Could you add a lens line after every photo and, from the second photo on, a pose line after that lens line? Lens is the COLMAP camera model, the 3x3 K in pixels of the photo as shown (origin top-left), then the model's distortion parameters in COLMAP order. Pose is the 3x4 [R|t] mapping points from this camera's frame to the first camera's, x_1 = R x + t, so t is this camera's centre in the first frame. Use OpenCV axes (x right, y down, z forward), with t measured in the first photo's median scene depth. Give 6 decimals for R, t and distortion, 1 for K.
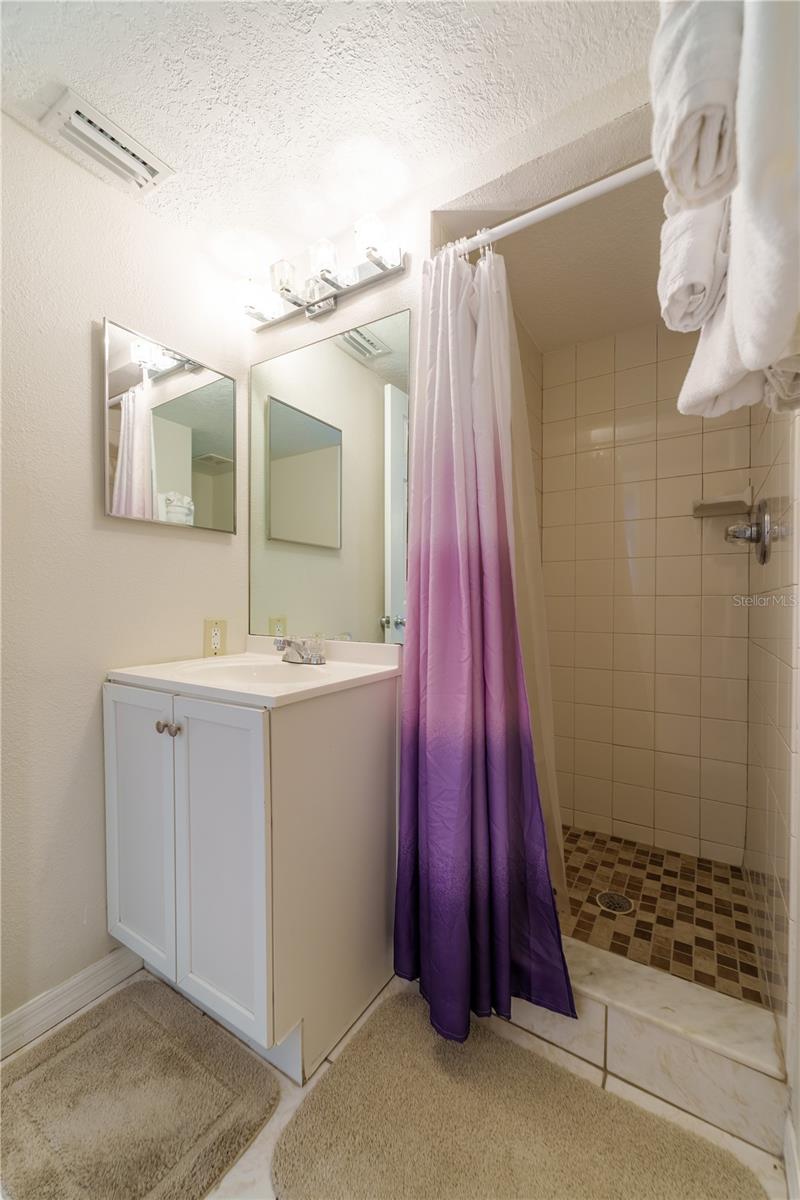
lens RADIAL K [[476.0, 0, 400.0], [0, 476.0, 600.0], [0, 0, 1]] dist [0.000566, -0.000109]
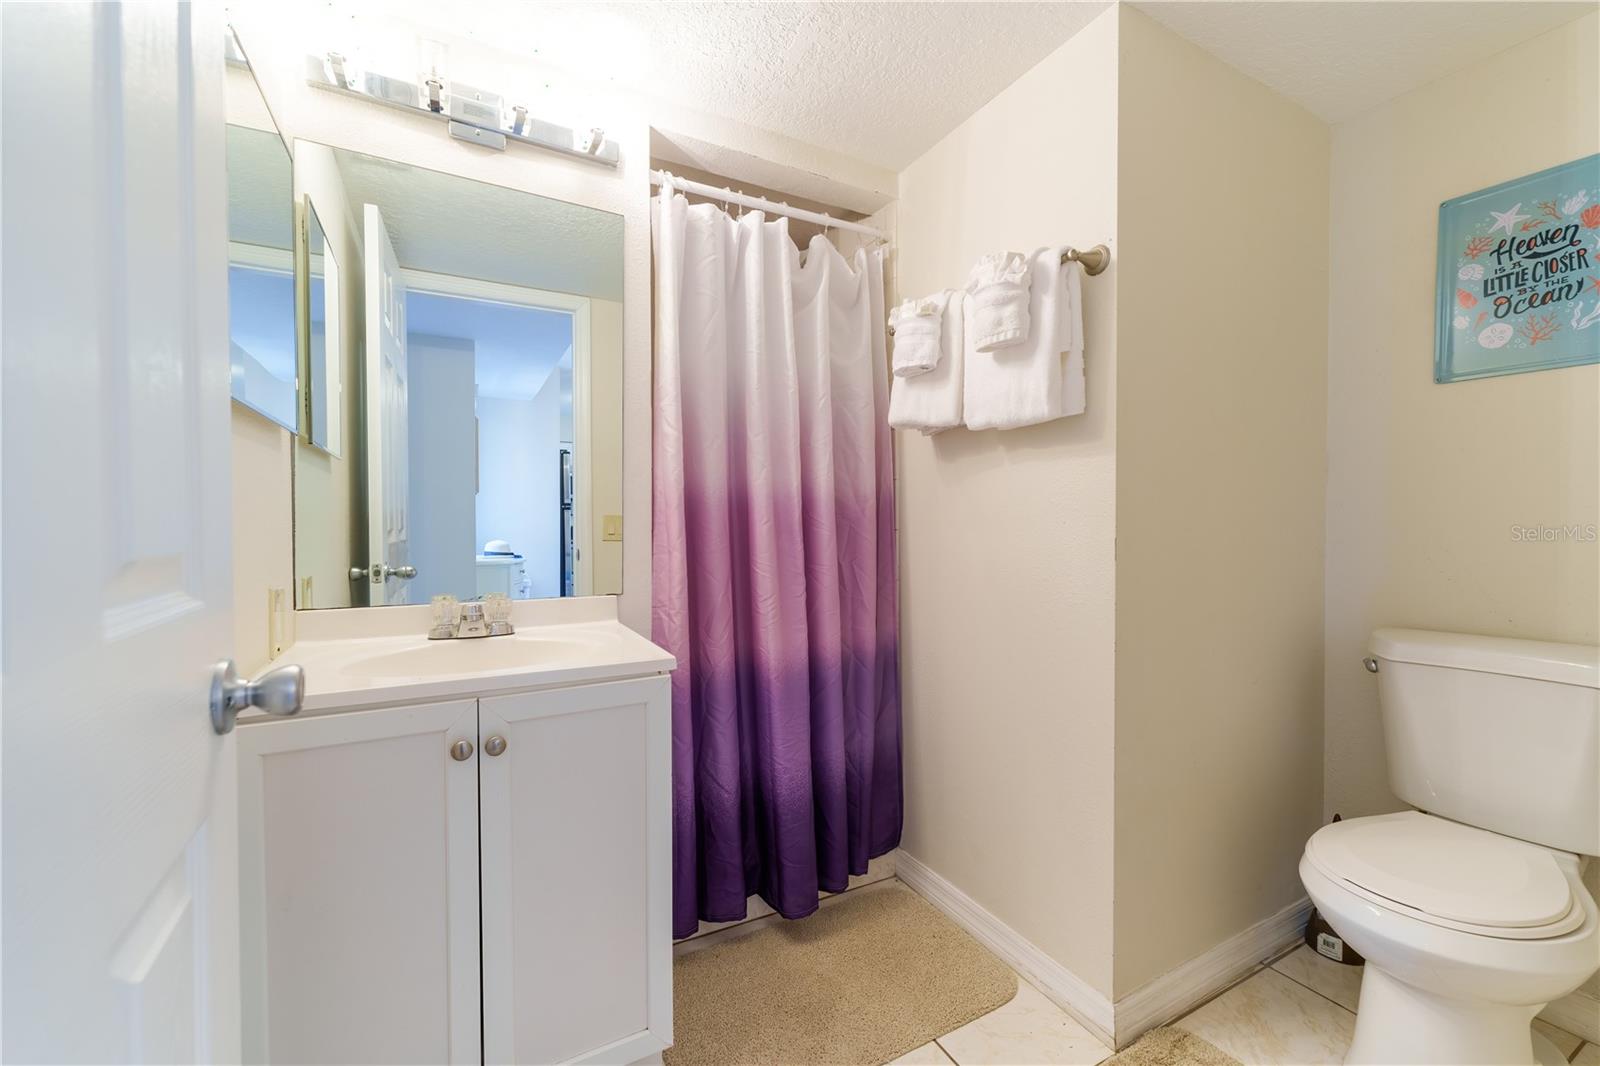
lens RADIAL K [[634.6, 0, 791.8], [0, 634.6, 531.1], [0, 0, 1]] dist [0.000566, -0.000109]
pose [[0.482842, -0.005948, 0.875687, -0.876418], [-0.005826, 0.999933, 0.010004, -0.039267], [-0.875688, -0.009932, 0.482775, 0.156807]]
